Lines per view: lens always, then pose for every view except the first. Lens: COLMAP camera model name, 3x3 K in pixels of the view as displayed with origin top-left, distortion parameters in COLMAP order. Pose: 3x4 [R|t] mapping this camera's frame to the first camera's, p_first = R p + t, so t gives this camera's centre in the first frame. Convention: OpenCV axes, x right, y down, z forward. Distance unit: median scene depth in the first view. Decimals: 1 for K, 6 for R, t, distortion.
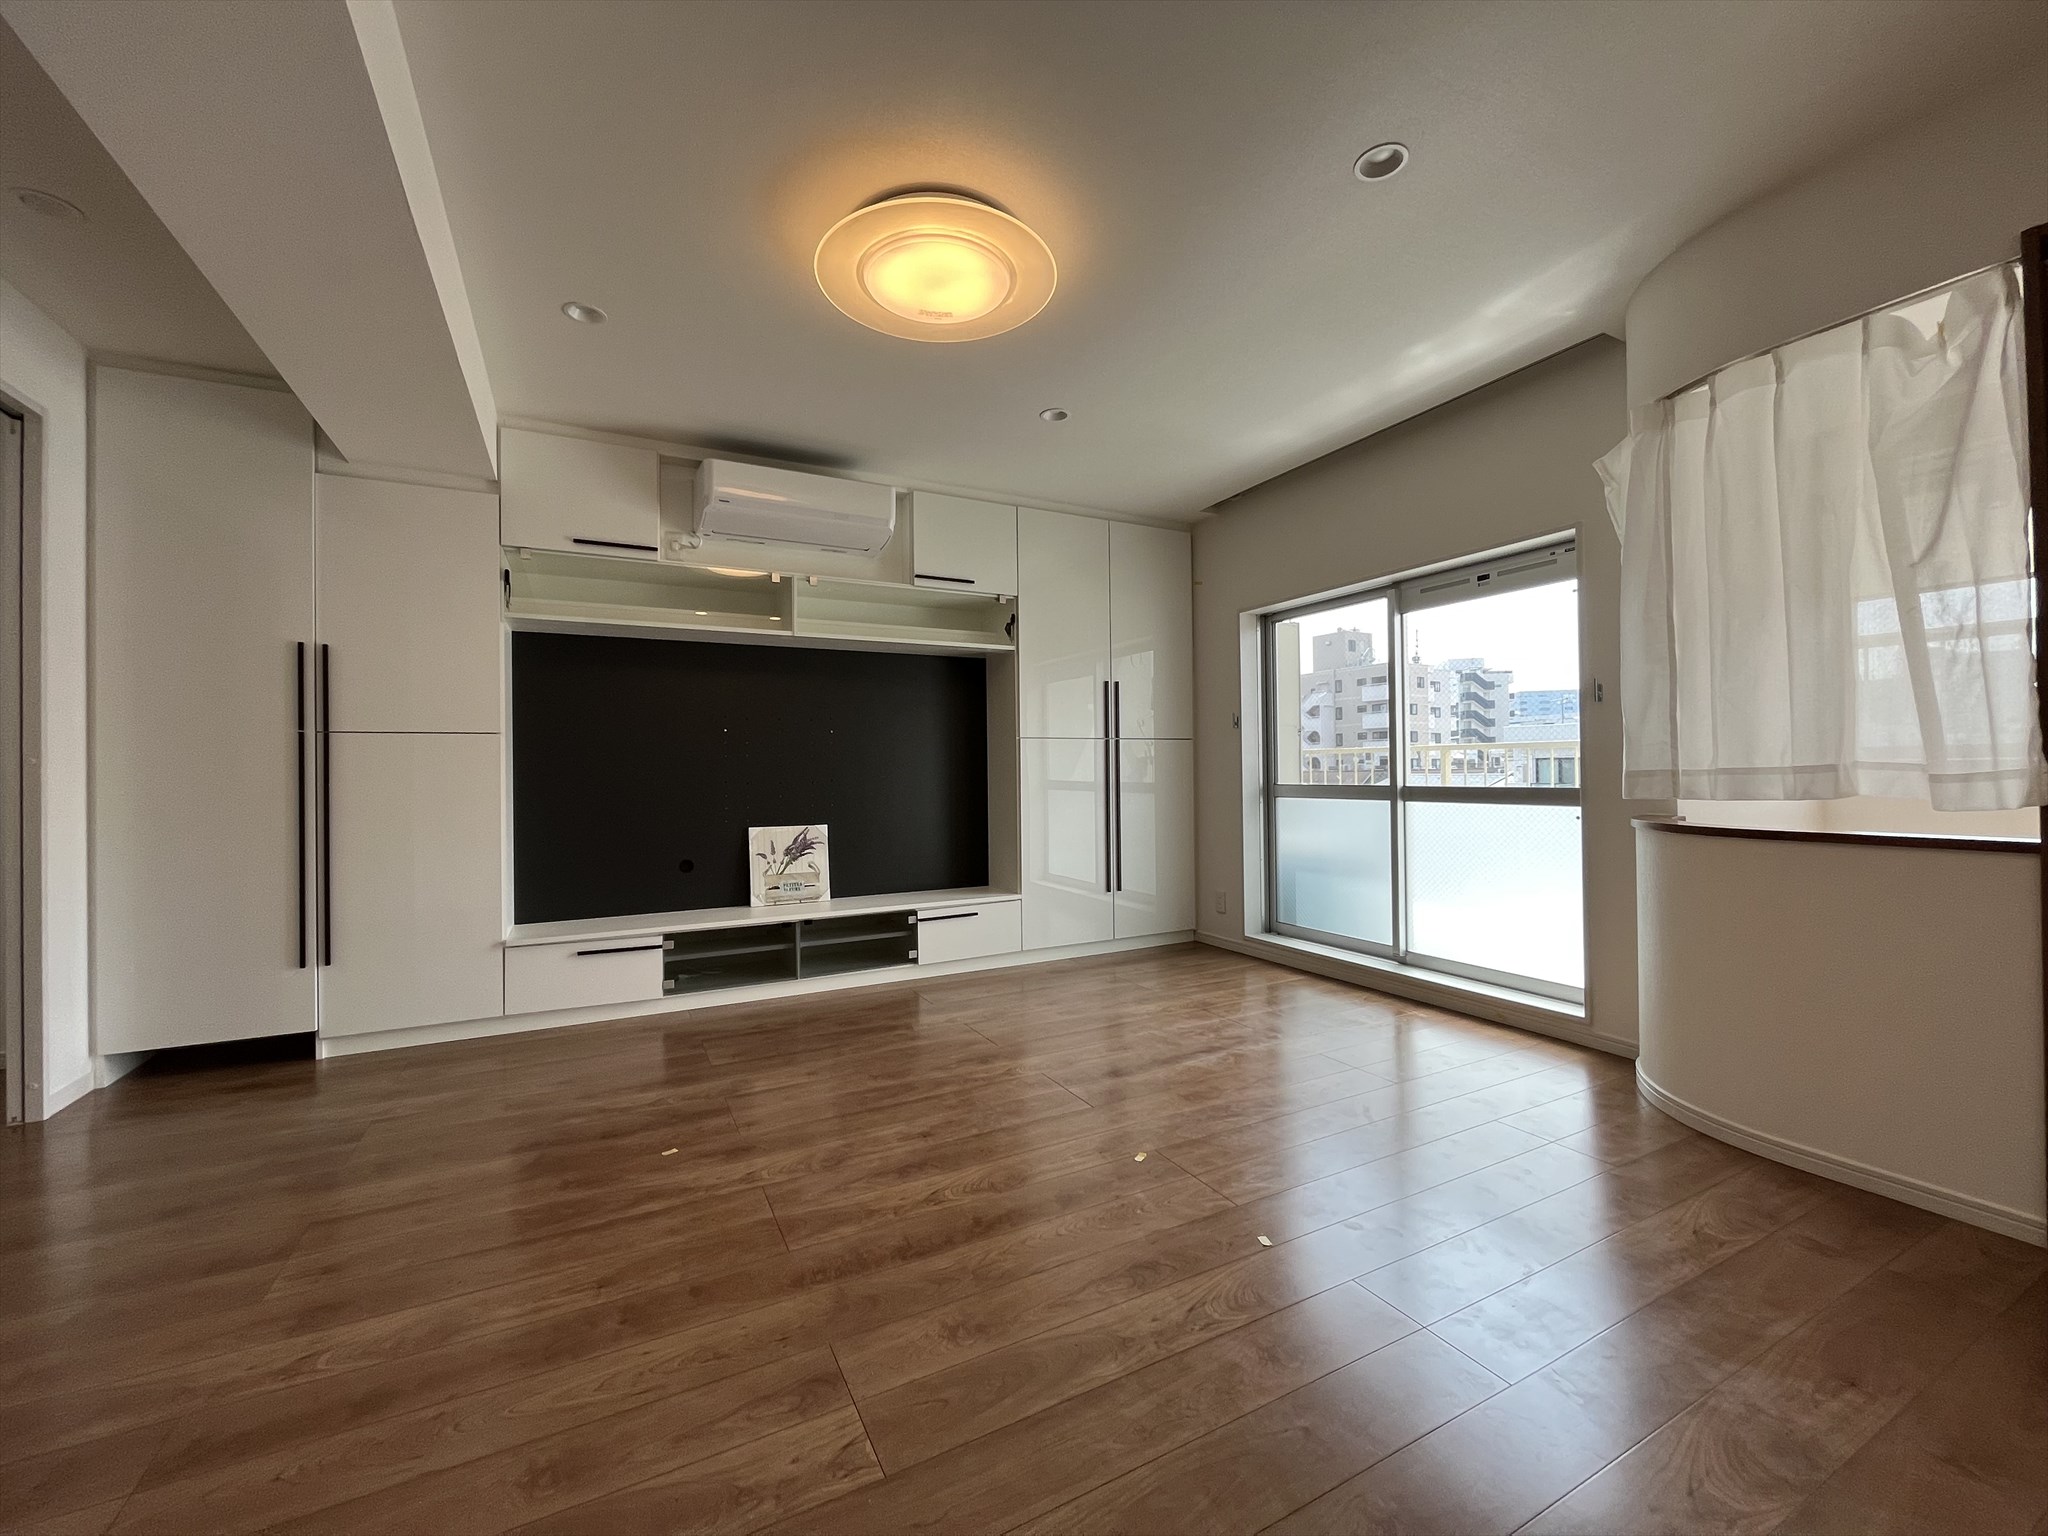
lens RADIAL K [[836.6, 0, 1017.0], [0, 836.6, 764.4], [0, 0, 1]] dist [-0.001833, -0.000747]
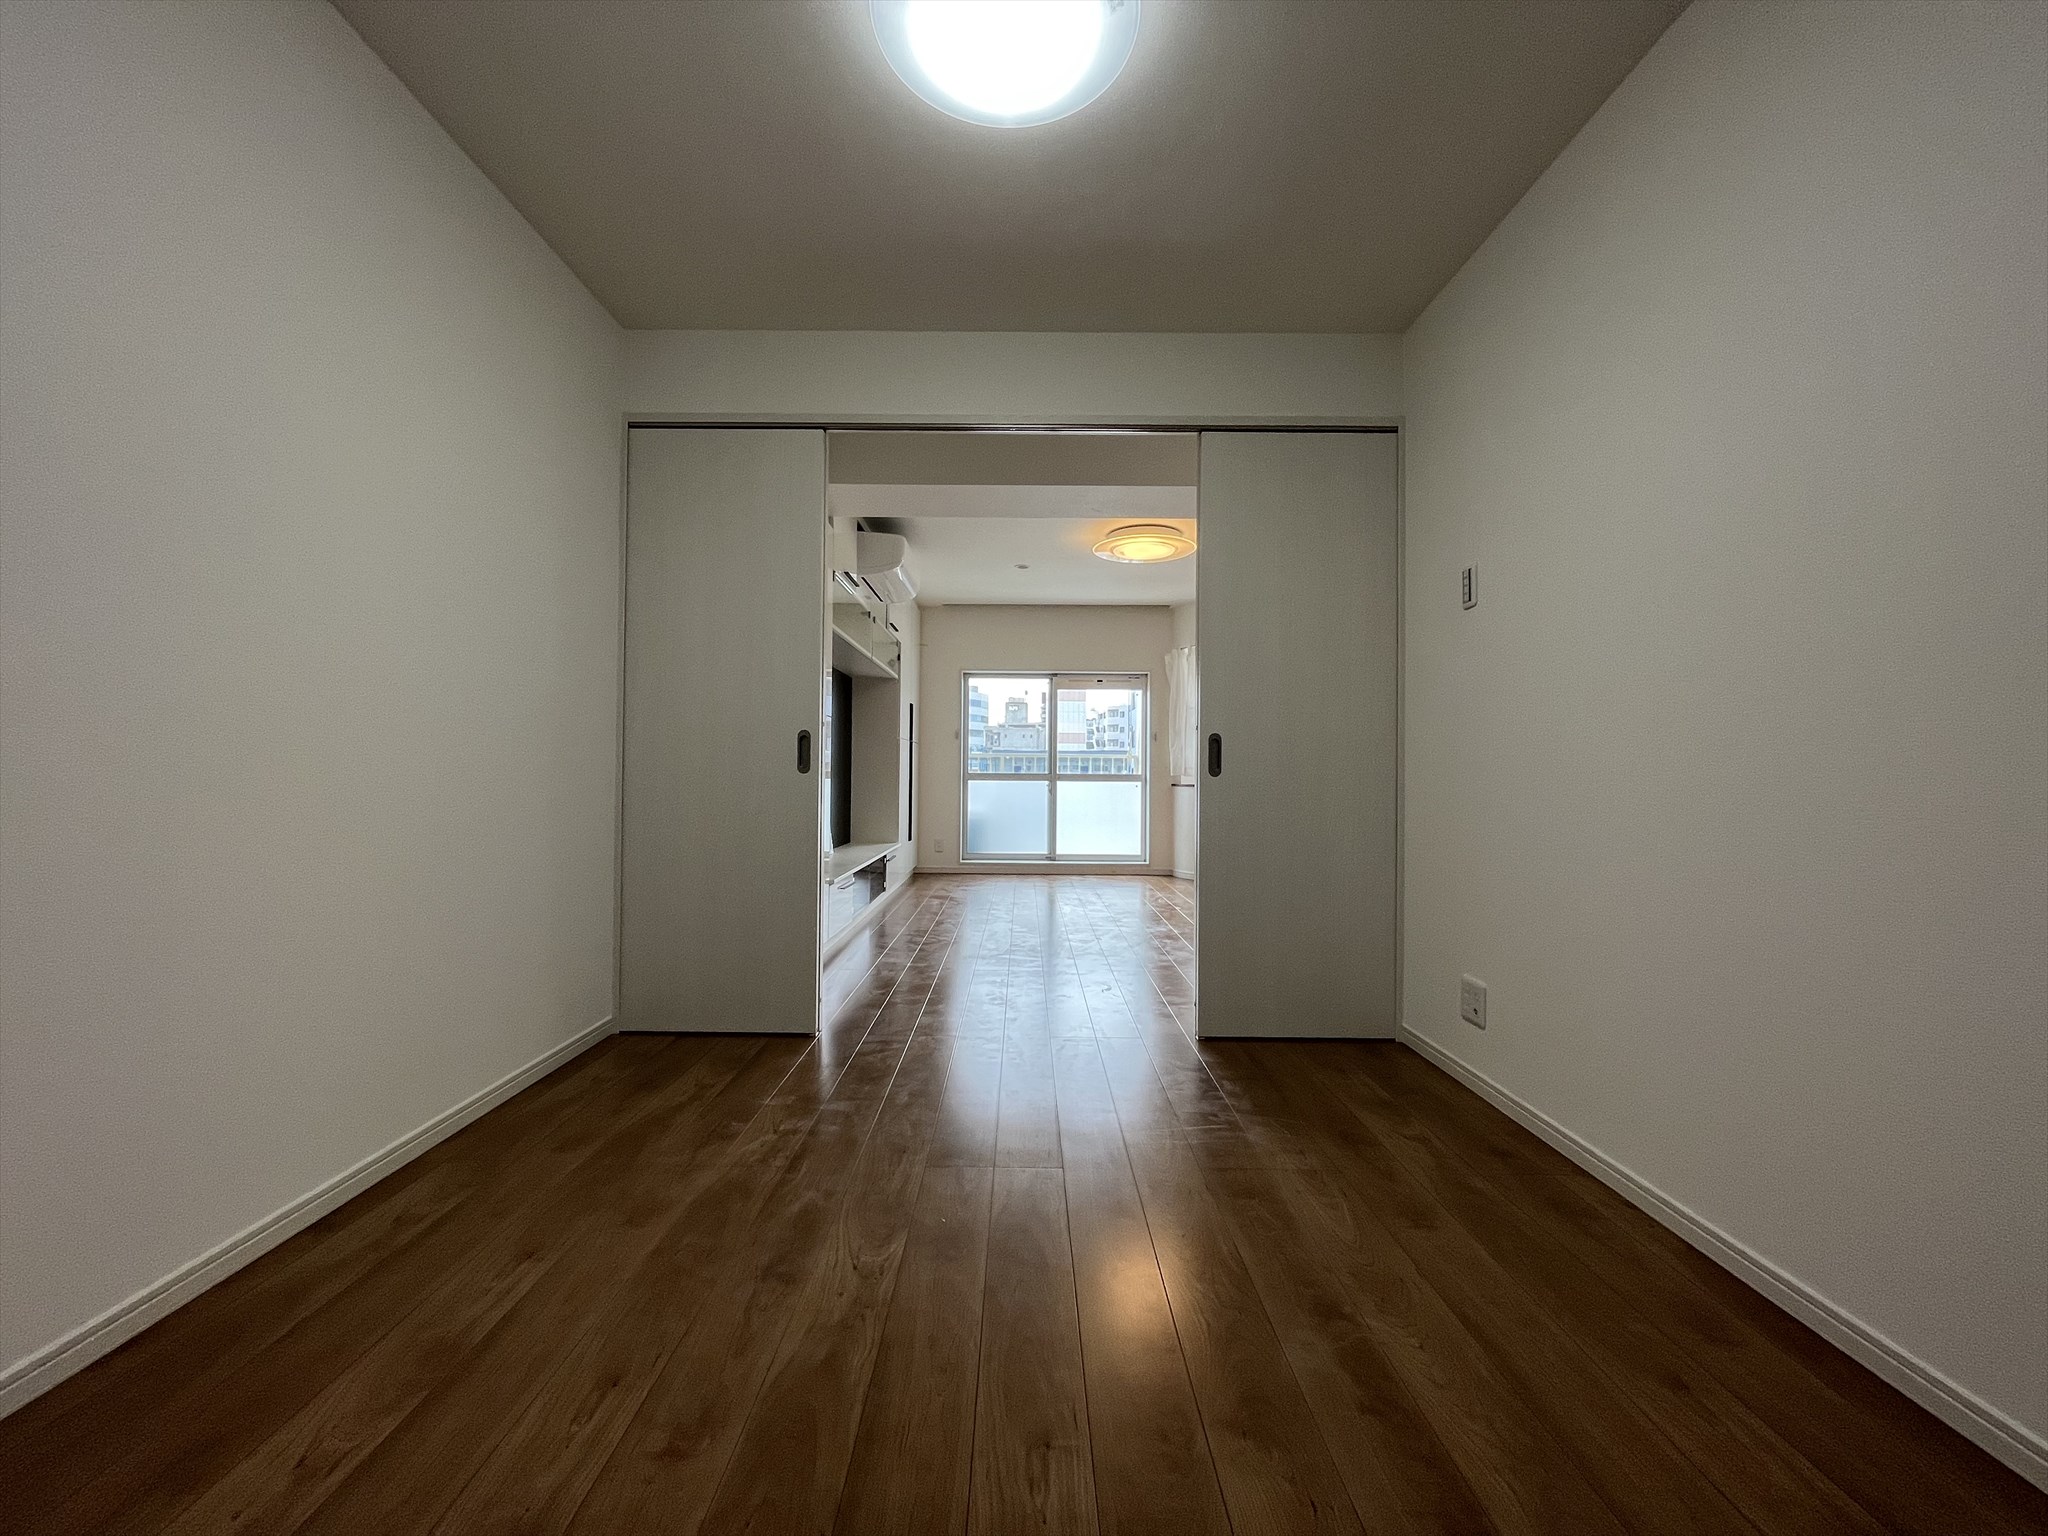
lens RADIAL K [[836.6, 0, 1017.0], [0, 836.6, 764.4], [0, 0, 1]] dist [-0.001833, -0.000747]
pose [[0.473648, 0.035127, 0.880013, -1.392663], [-0.030337, 0.999262, -0.023558, 0.055780], [-0.880192, -0.015539, 0.474364, 0.106196]]
